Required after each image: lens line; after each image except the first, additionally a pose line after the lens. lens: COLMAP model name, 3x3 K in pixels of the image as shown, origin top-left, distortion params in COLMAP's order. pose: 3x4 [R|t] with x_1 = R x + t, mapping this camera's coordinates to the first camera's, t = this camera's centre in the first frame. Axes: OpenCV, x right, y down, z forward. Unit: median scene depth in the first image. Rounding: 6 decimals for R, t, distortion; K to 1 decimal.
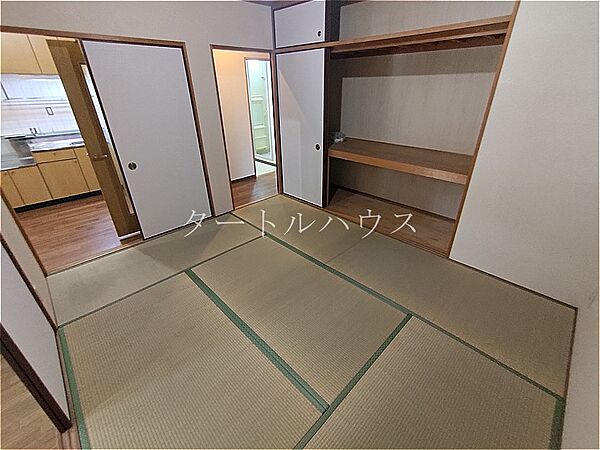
lens RADIAL K [[268.1, 0, 306.4], [0, 268.1, 225.0], [0, 0, 1]] dist [0.004375, 0.000964]
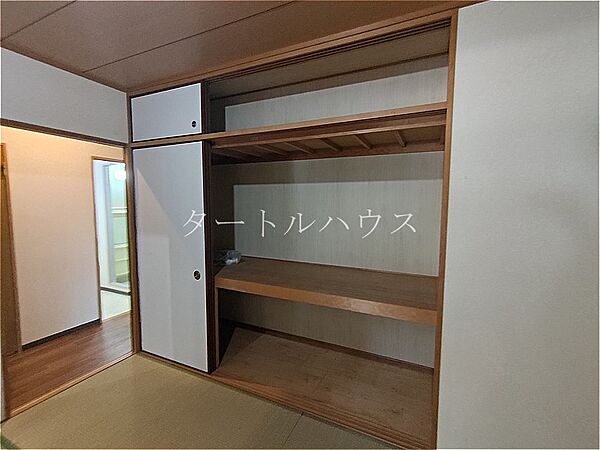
lens RADIAL K [[268.1, 0, 304.8], [0, 268.1, 225.5], [0, 0, 1]] dist [0.004375, 0.000964]
pose [[0.938931, -0.007079, 0.344032, 0.062825], [0.142967, 0.917437, -0.371308, -0.123259], [-0.312999, 0.397818, 0.862423, 0.320752]]
